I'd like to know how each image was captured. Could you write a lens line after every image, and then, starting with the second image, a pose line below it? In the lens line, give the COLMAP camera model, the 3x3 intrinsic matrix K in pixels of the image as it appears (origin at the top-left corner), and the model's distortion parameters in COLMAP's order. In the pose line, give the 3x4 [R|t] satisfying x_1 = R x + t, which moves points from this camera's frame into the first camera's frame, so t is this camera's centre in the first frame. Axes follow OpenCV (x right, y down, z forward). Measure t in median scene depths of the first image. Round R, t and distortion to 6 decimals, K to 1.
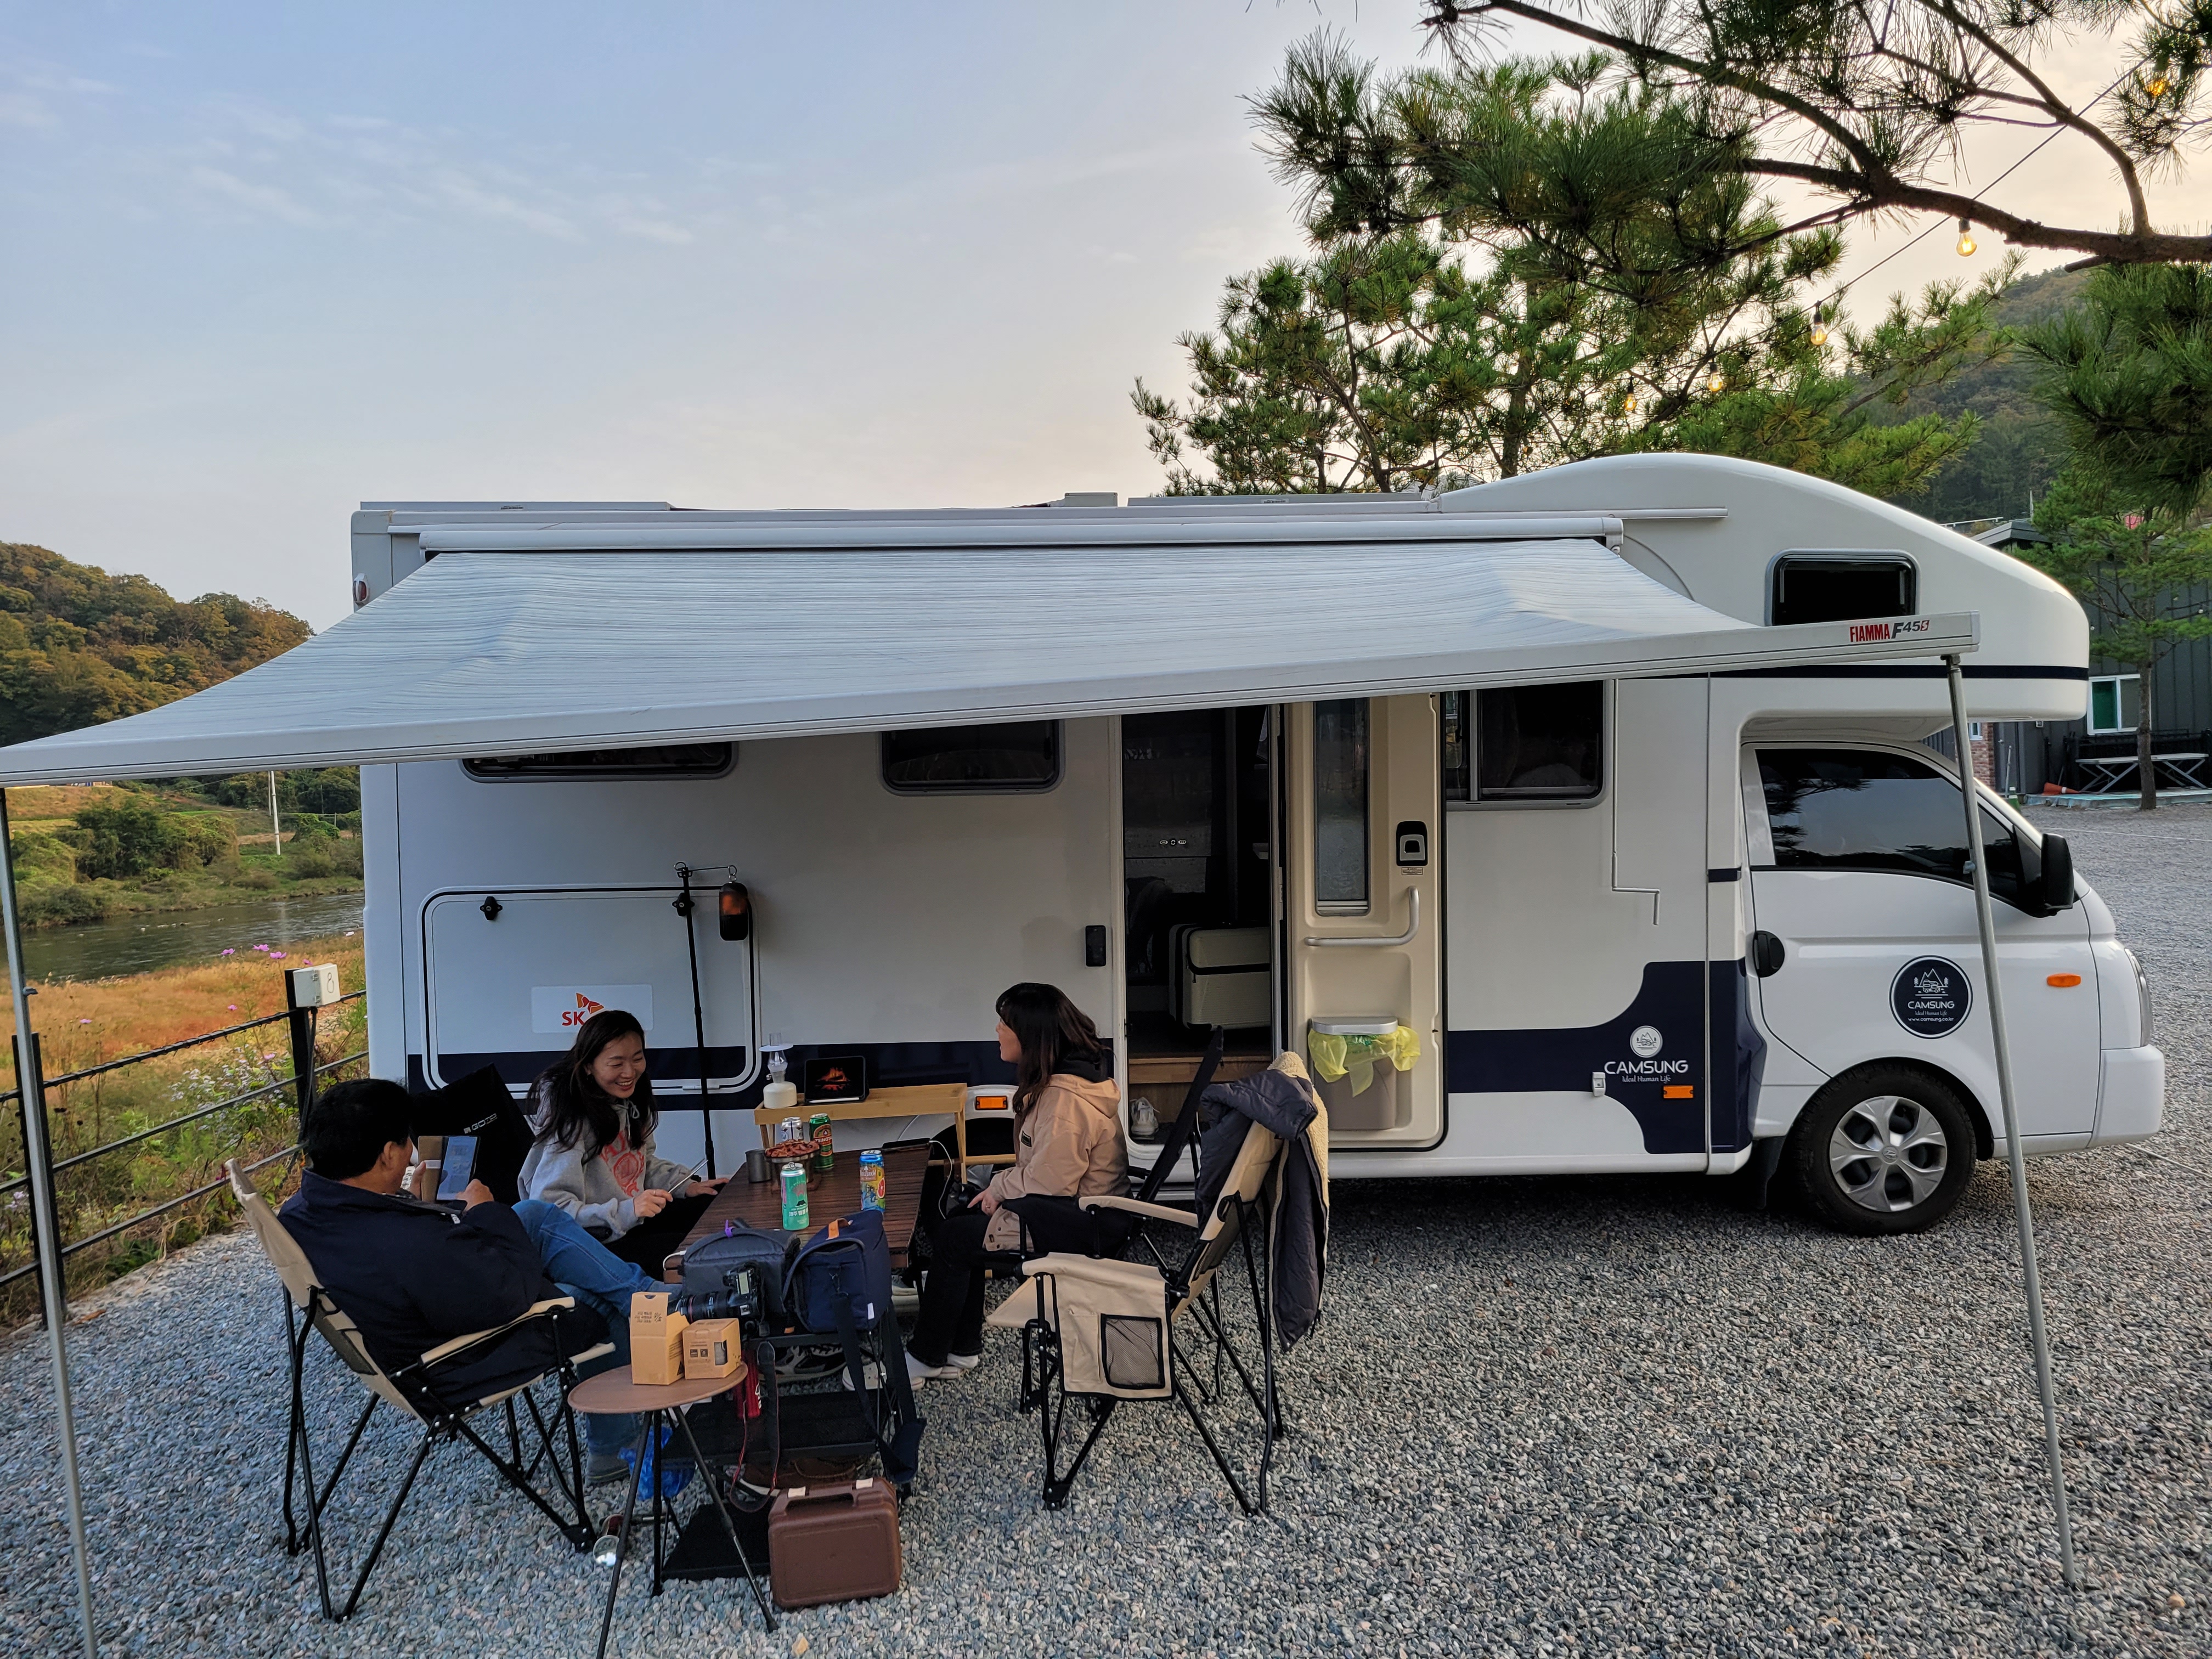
lens RADIAL K [[1662.2, 0, 1109.3], [0, 1662.2, 821.8], [0, 0, 1]] dist [0.008636, -0.003682]
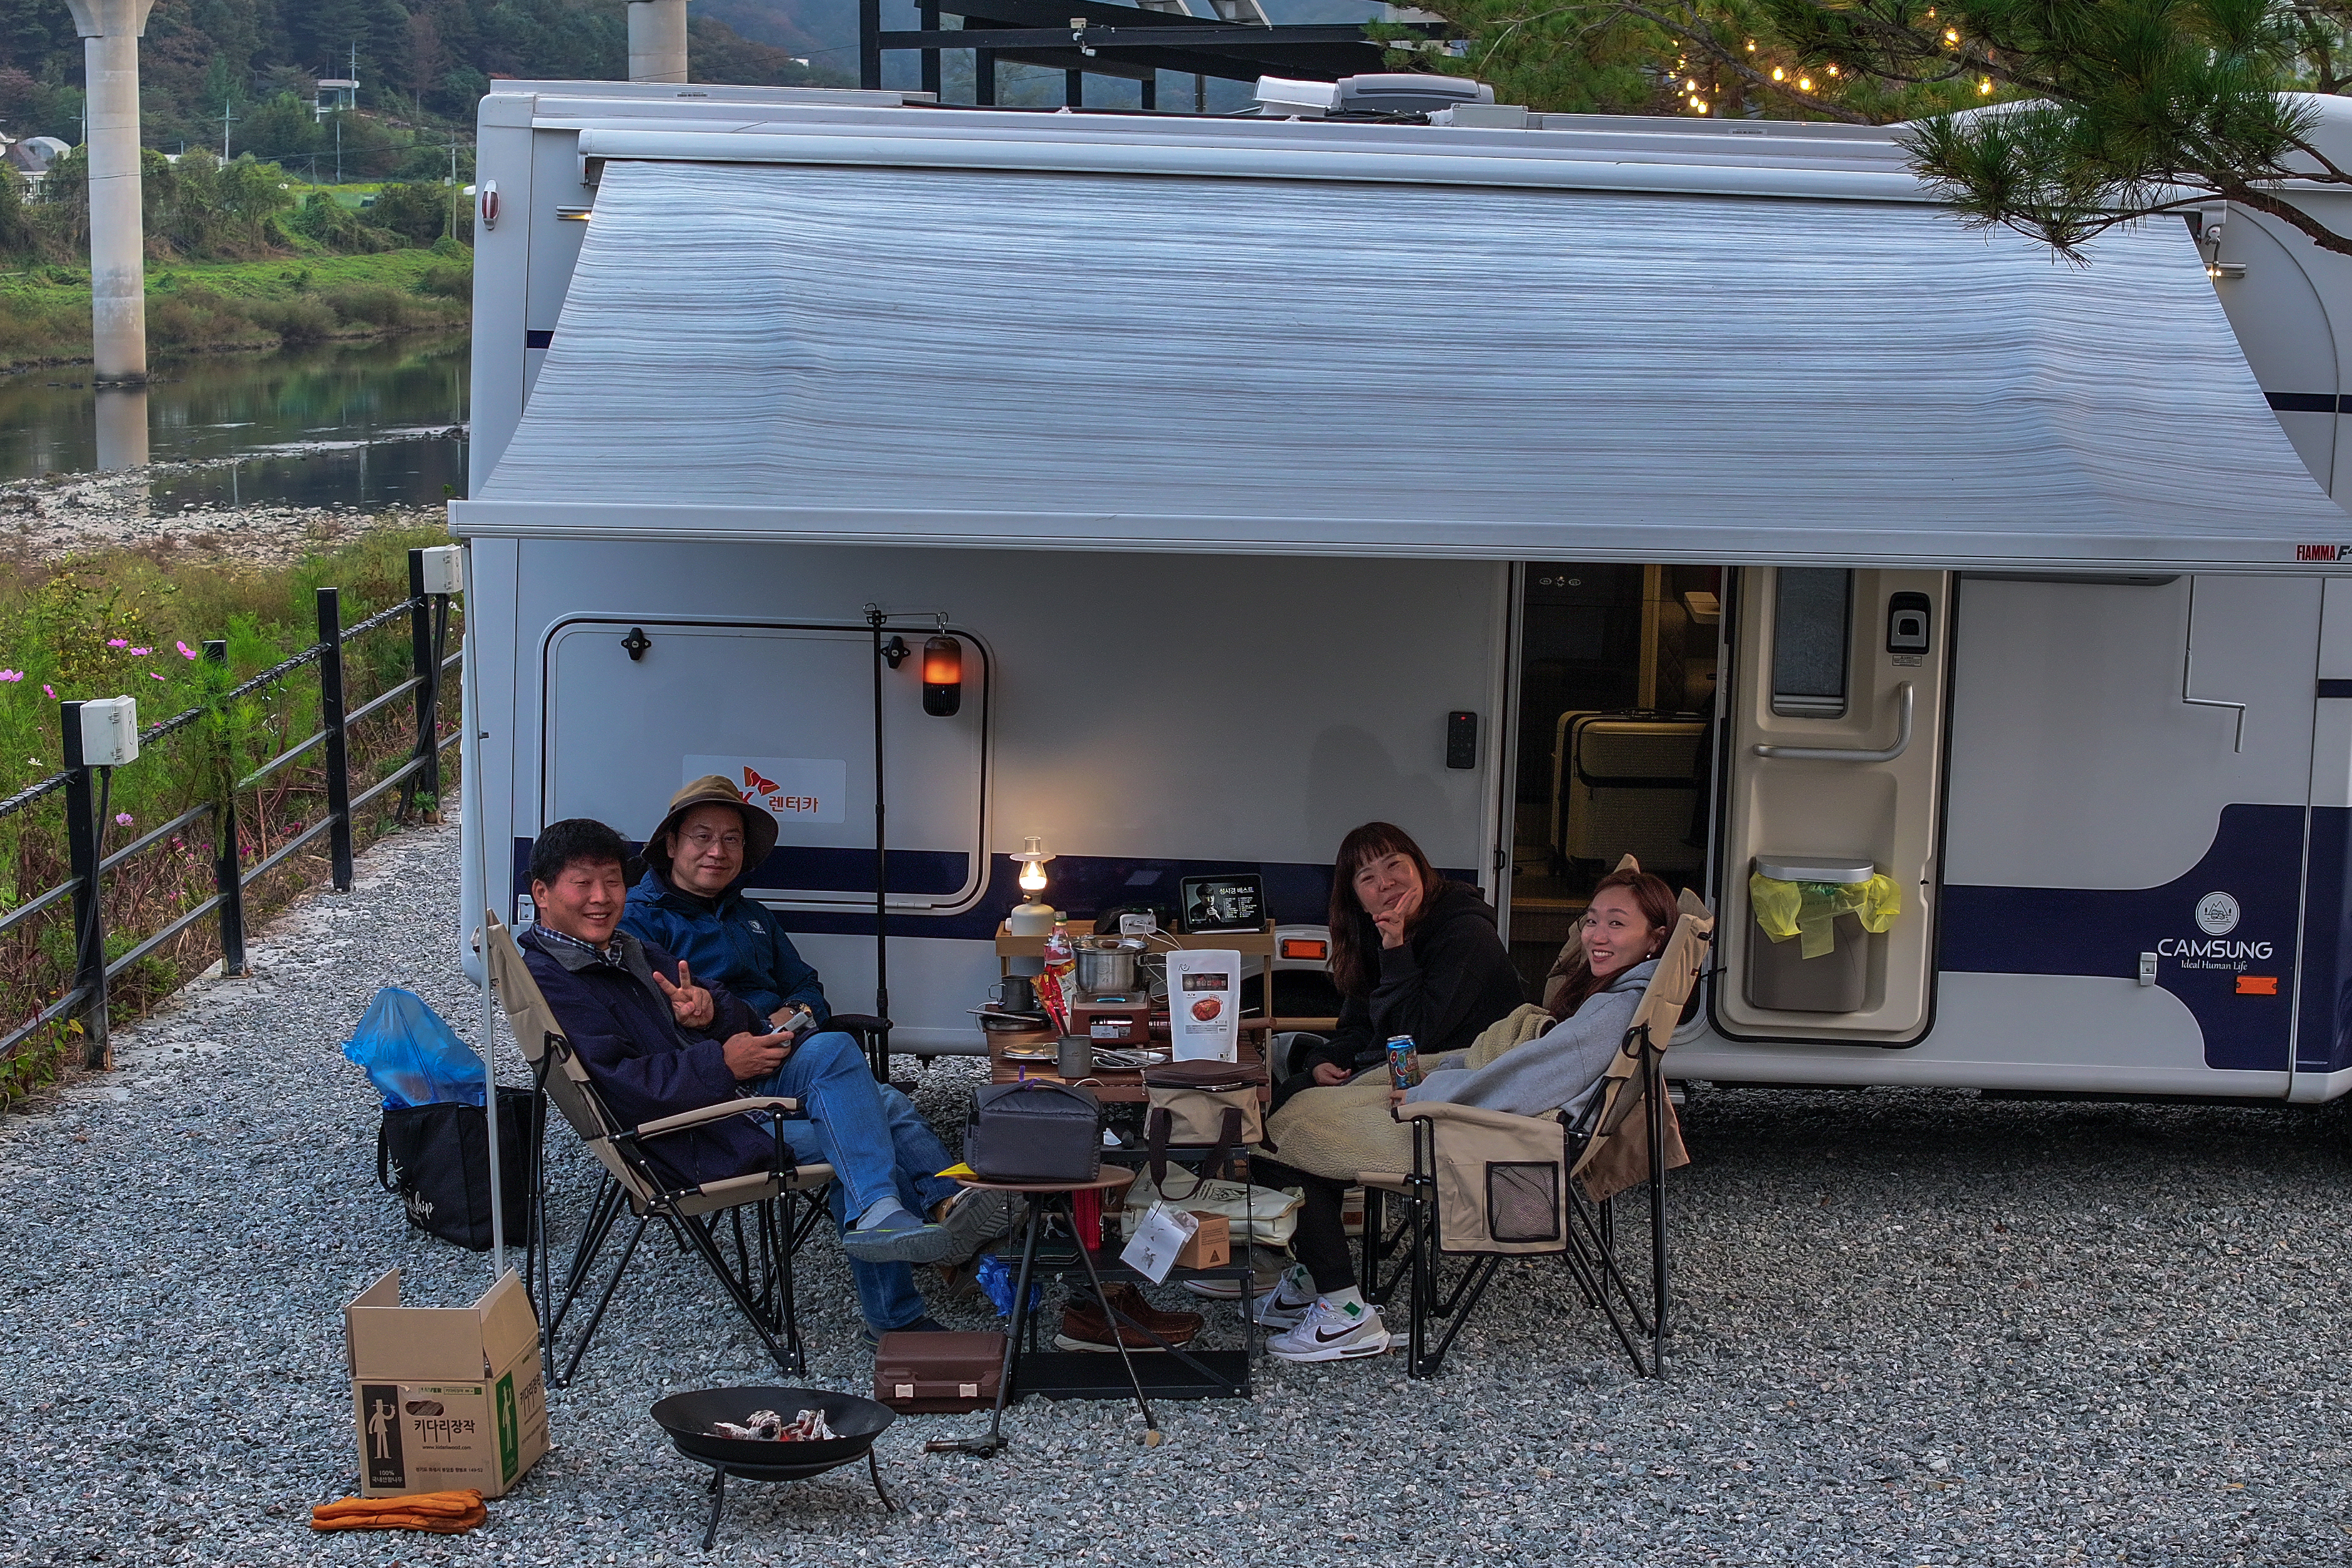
lens RADIAL K [[4572.7, 0, 1172.2], [0, 4572.7, 788.2], [0, 0, 1]] dist [-0.097019, 0.000000]
pose [[0.998433, 0.053667, -0.015879, -0.100664], [-0.051950, 0.994238, 0.093768, -0.083338], [0.020820, -0.092796, 0.995467, -0.969637]]
